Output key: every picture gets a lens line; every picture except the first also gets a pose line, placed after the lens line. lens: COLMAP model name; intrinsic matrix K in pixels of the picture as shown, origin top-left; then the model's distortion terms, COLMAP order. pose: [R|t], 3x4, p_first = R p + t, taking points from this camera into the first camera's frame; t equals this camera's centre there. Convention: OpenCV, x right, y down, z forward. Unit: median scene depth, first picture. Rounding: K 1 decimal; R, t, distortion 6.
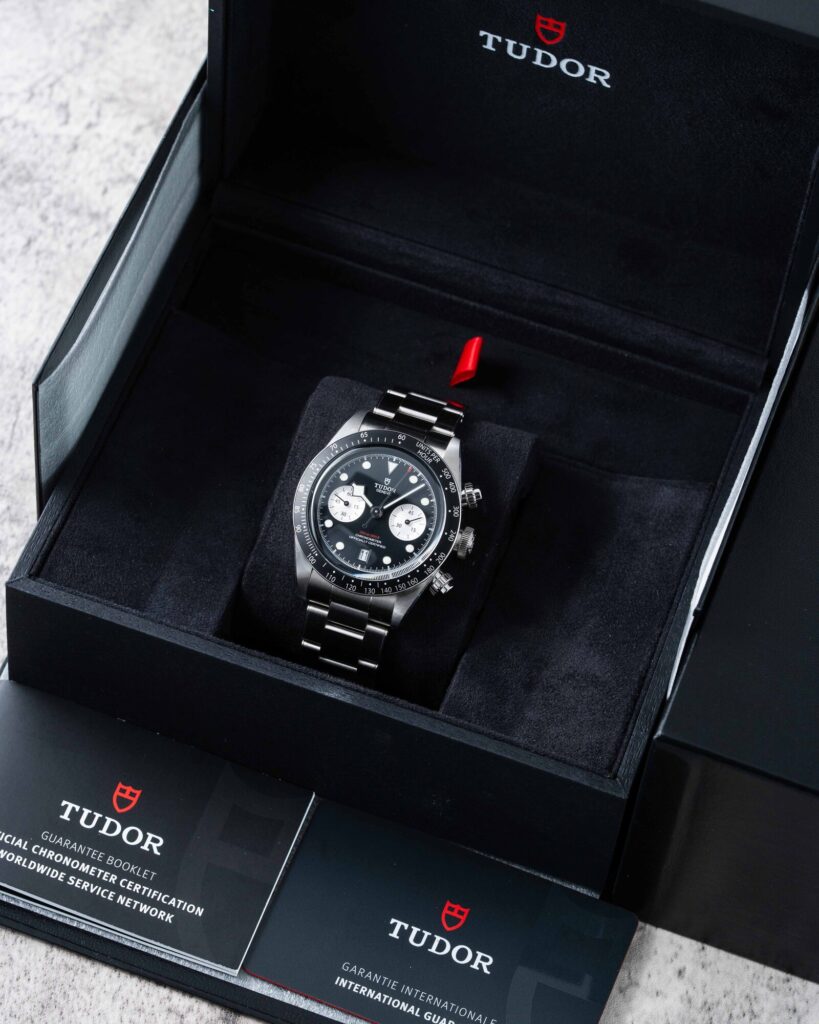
lens RADIAL K [[4550.0, 0, 411.5], [0, 4550.0, 510.4], [0, 0, 1]] dist [0.082658, 0.000000]
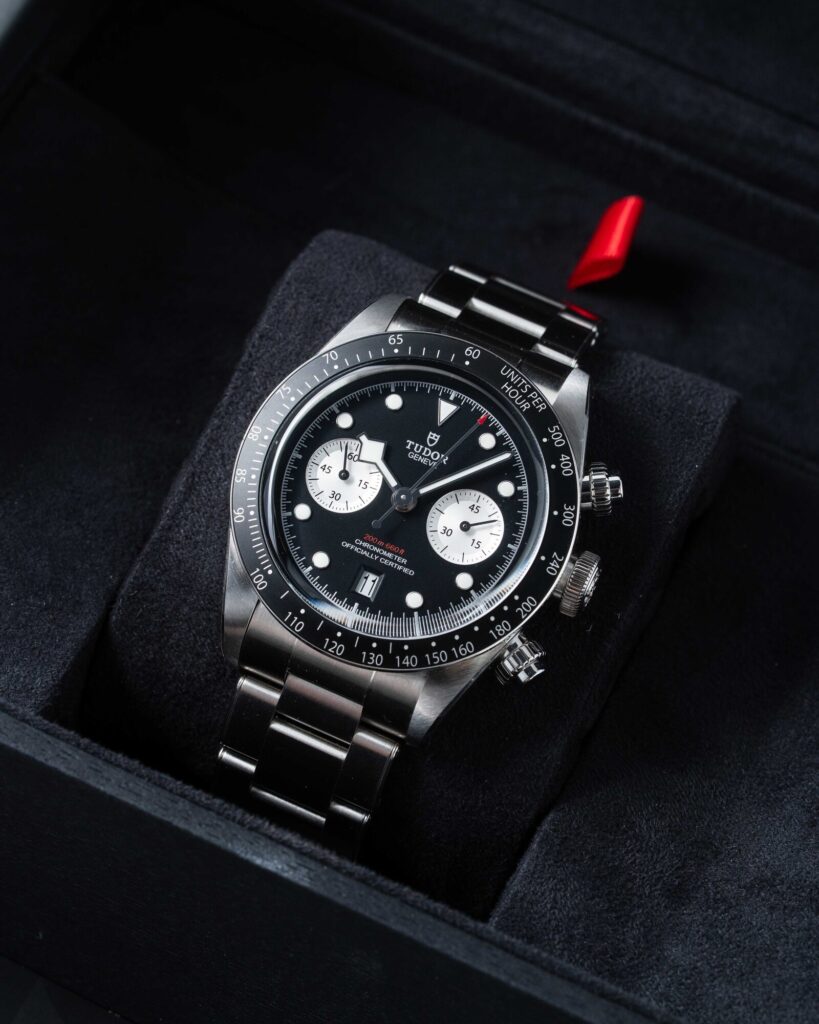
lens RADIAL K [[4610.6, 0, 403.7], [0, 4610.6, 512.7], [0, 0, 1]] dist [0.022792, 0.000000]
pose [[0.993558, 0.113061, 0.007659, -0.011268], [-0.112540, 0.992377, -0.050228, 0.026334], [-0.013279, 0.049042, 0.998708, 0.510656]]
